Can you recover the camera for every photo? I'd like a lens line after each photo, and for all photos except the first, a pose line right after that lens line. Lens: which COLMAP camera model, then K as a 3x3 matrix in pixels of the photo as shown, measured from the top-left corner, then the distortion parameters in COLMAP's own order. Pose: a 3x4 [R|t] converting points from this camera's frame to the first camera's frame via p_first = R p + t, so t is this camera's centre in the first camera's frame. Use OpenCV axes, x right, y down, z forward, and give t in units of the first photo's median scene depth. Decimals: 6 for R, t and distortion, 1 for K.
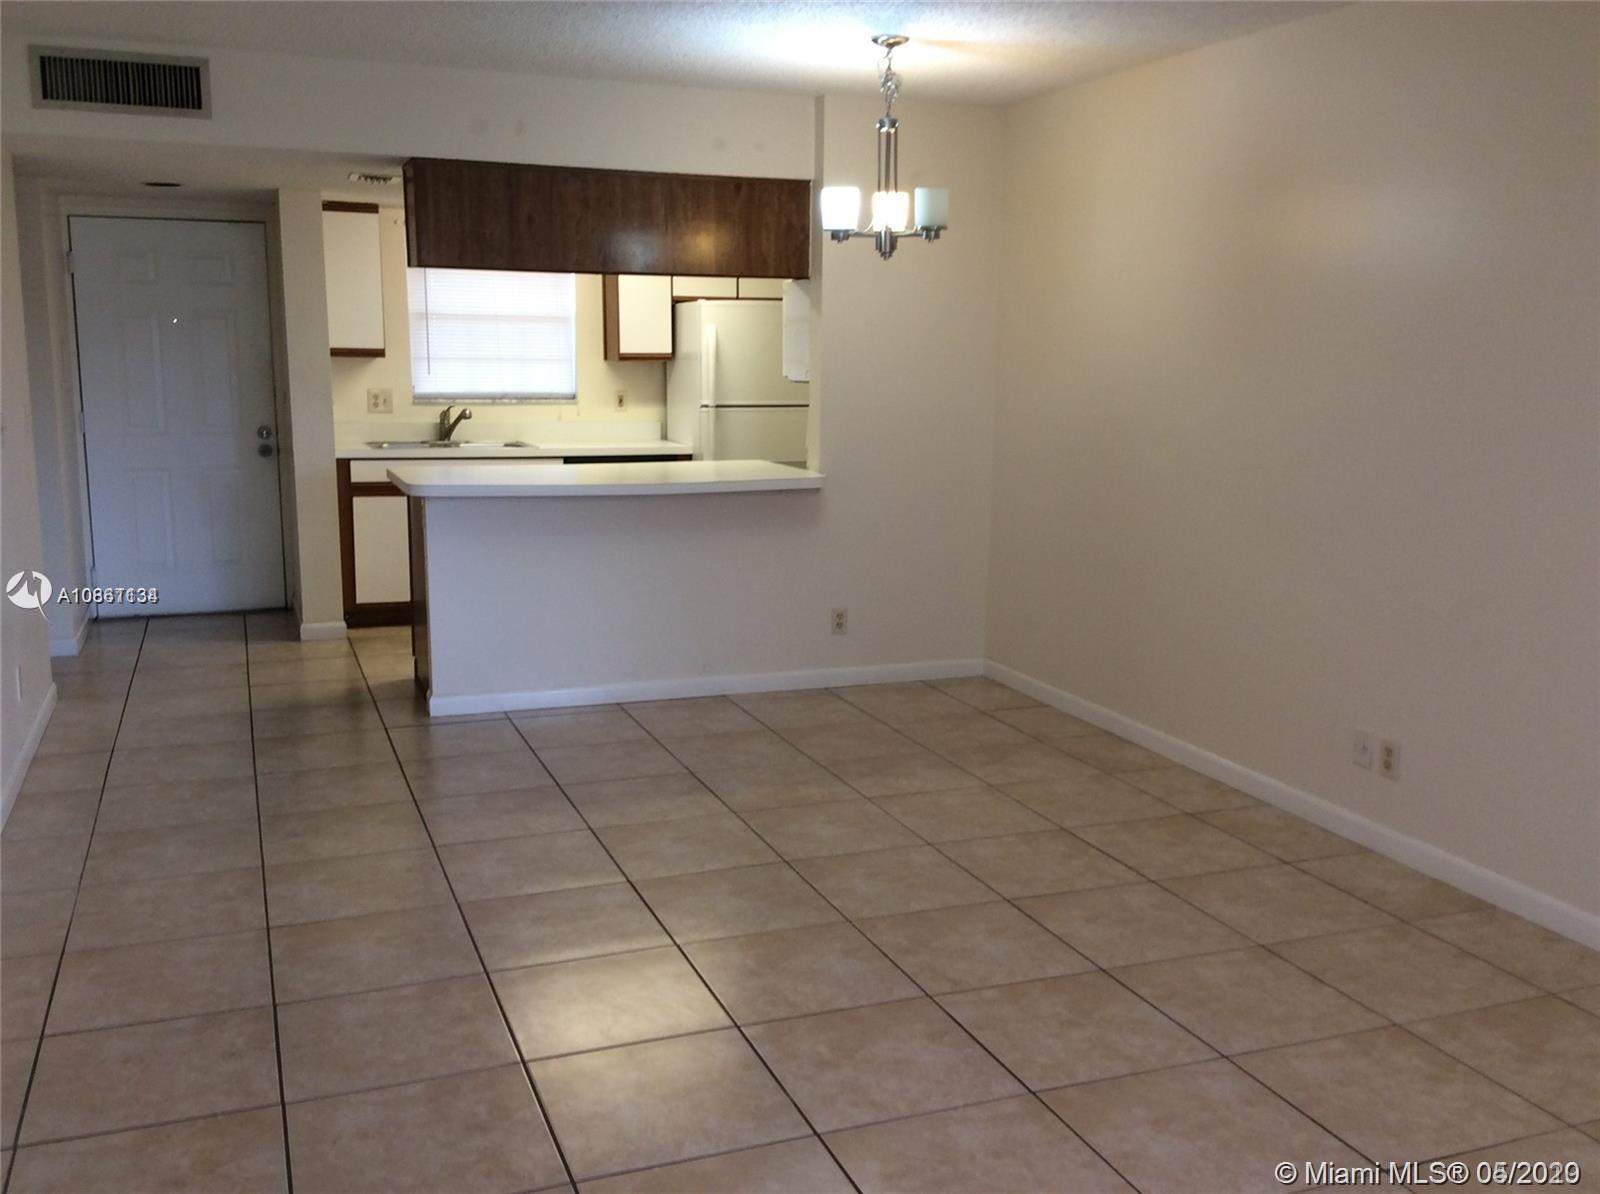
lens RADIAL K [[1488.8, 0, 800.0], [0, 1488.8, 597.0], [0, 0, 1]] dist [0.004440, 0.003023]
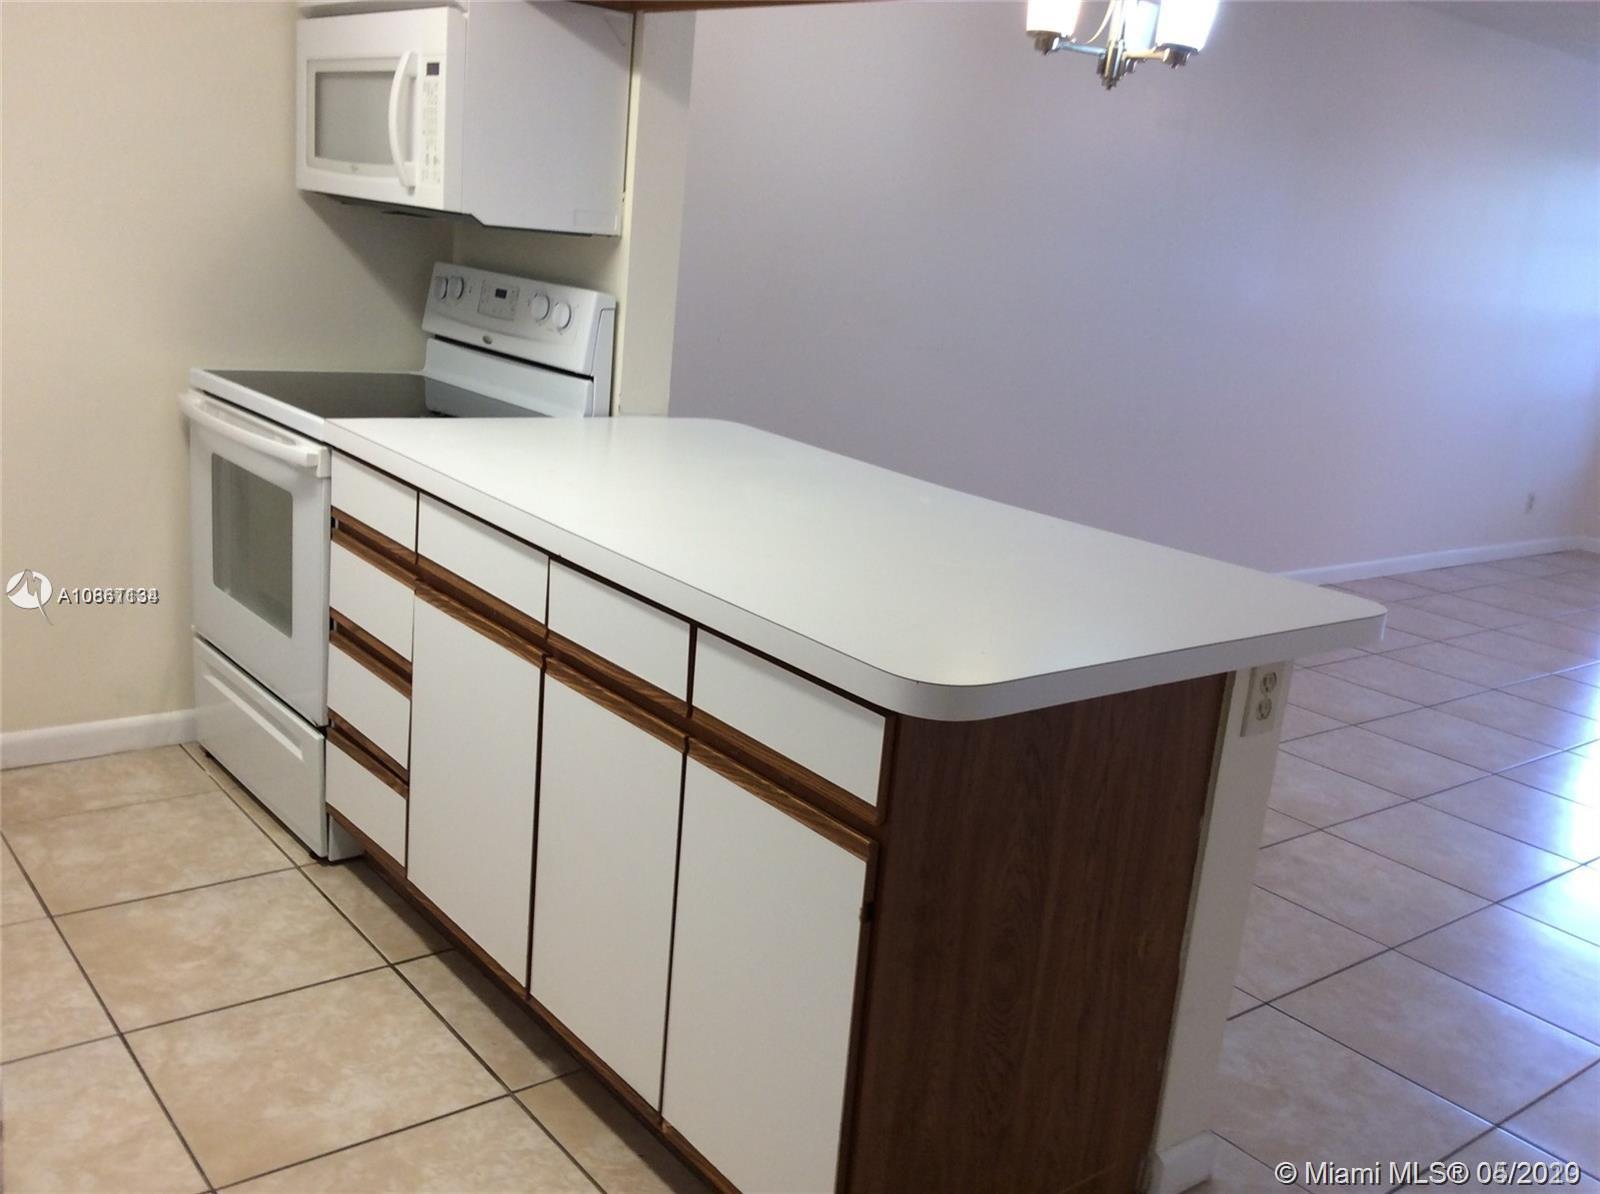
lens RADIAL K [[1488.8, 0, 800.0], [0, 1488.8, 597.0], [0, 0, 1]] dist [0.004440, 0.003023]
pose [[-0.300815, -0.261061, 0.917255, -0.652329], [0.088101, 0.950084, 0.299298, -0.233993], [-0.949604, 0.170845, -0.262800, 1.440469]]
